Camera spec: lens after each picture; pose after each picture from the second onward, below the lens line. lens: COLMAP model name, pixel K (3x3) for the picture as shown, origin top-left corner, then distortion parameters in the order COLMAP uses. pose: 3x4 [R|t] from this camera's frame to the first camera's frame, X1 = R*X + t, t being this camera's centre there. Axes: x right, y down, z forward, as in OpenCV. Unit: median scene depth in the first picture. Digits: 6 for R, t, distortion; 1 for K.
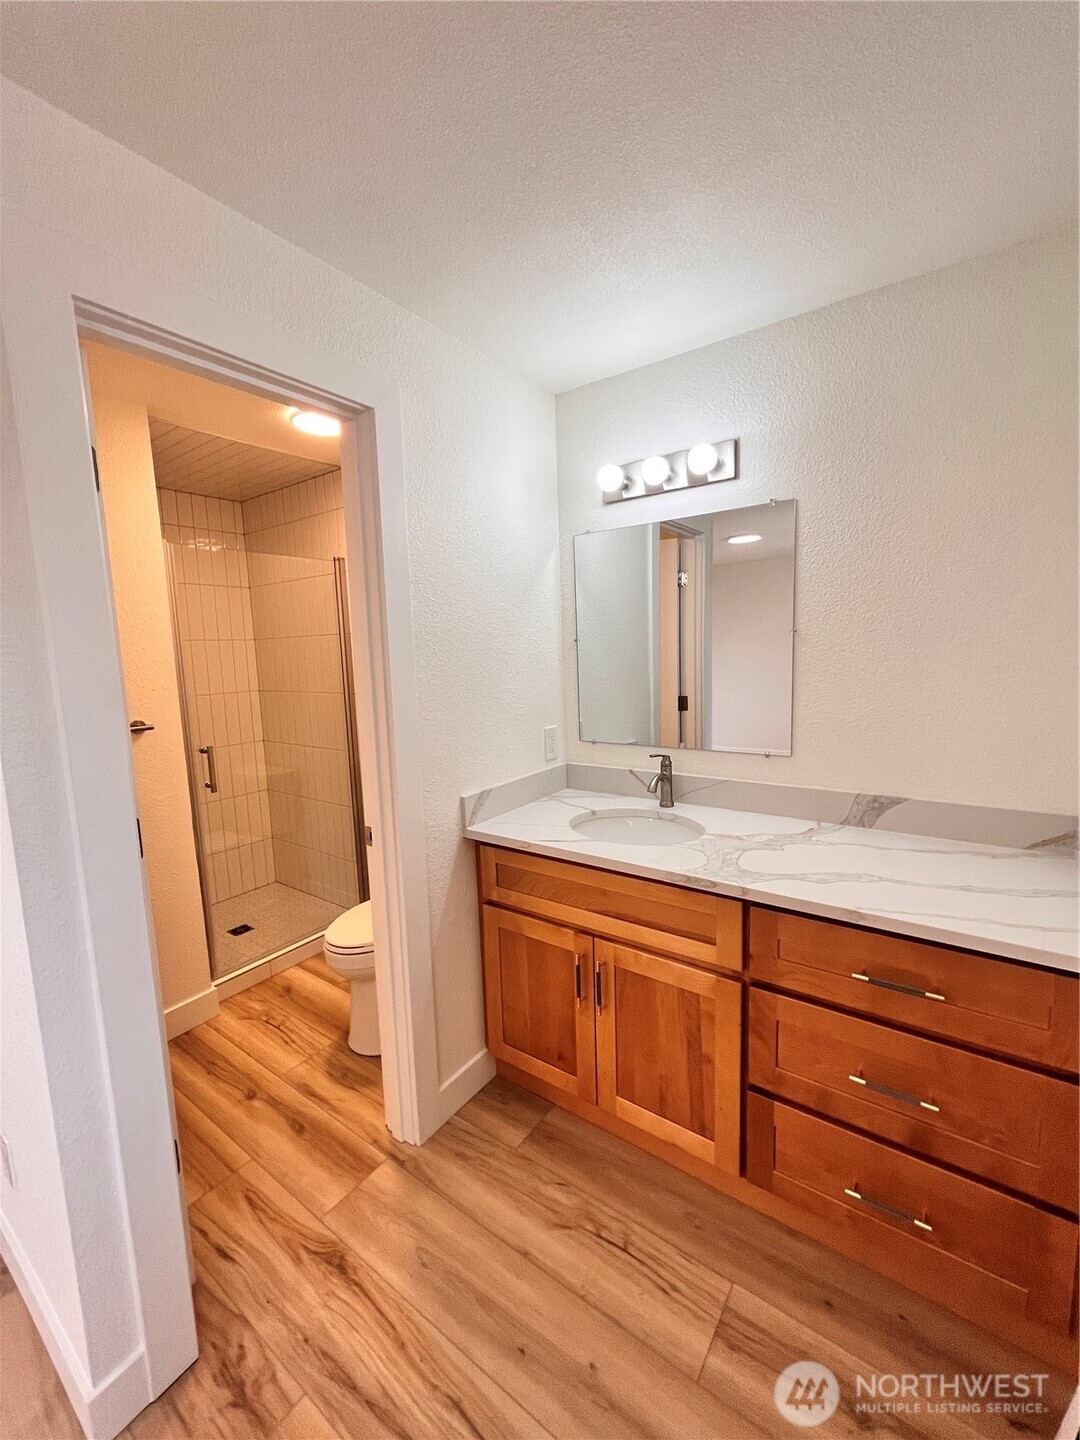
lens RADIAL K [[584.3, 0, 540.0], [0, 584.3, 720.0], [0, 0, 1]] dist [0.000301, 0.000041]
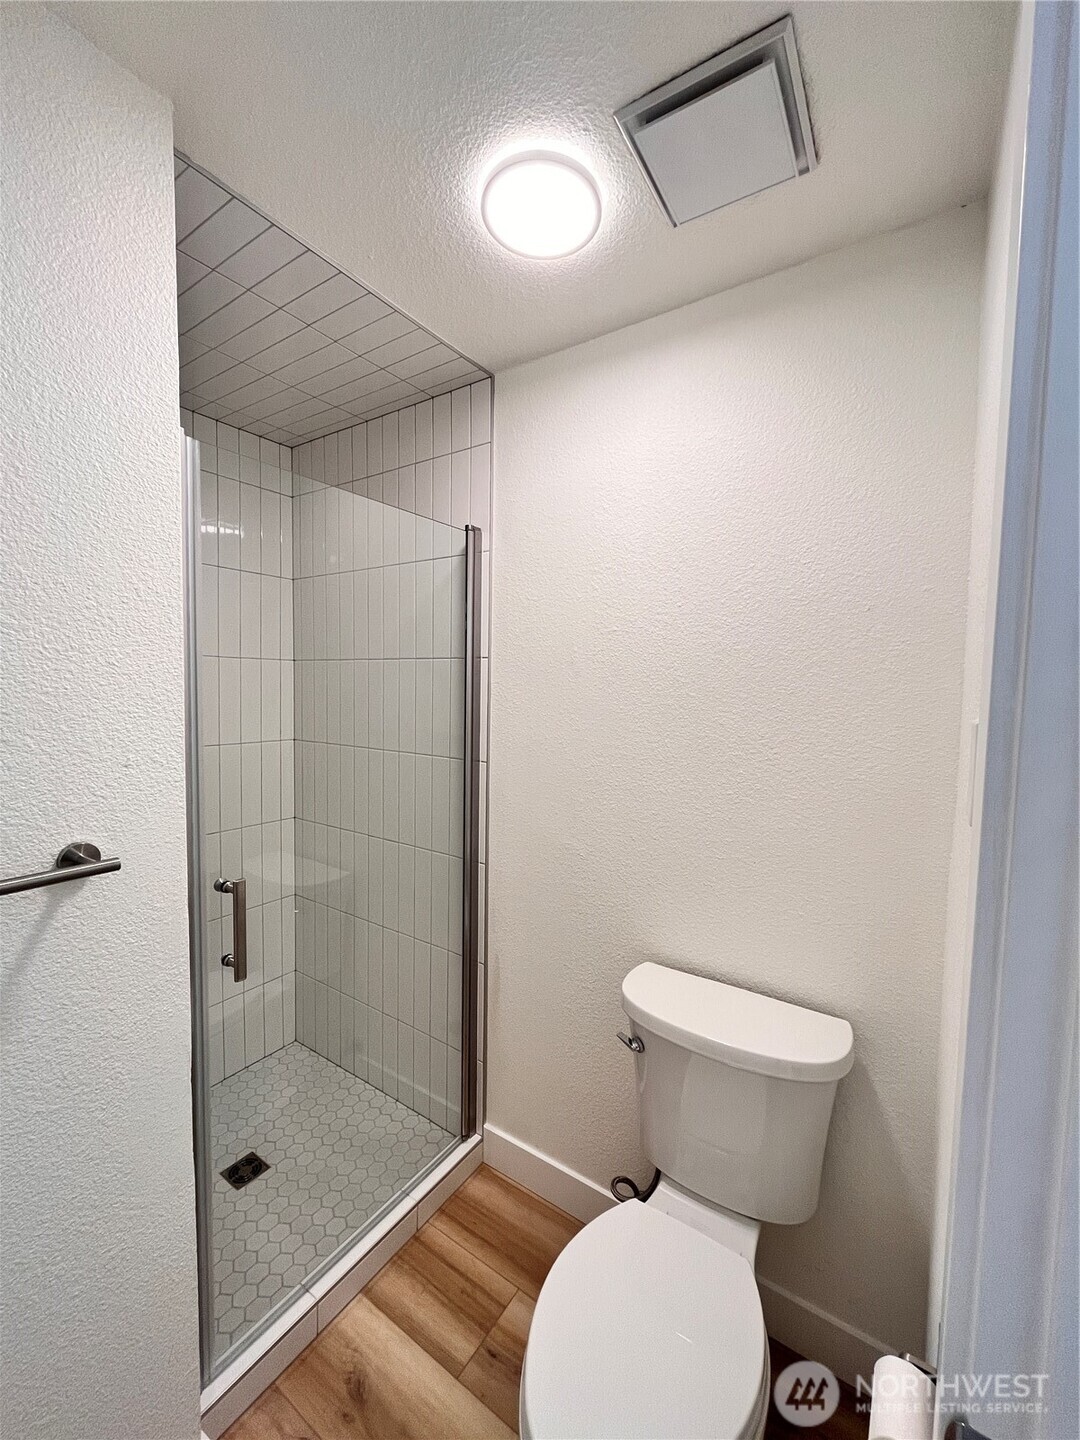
lens RADIAL K [[584.3, 0, 540.0], [0, 584.3, 720.0], [0, 0, 1]] dist [0.000301, 0.000041]
pose [[0.998142, 0.050034, 0.034760, -0.282869], [-0.047716, 0.996771, -0.064582, -0.050609], [-0.037880, 0.062804, 0.997307, 0.420000]]
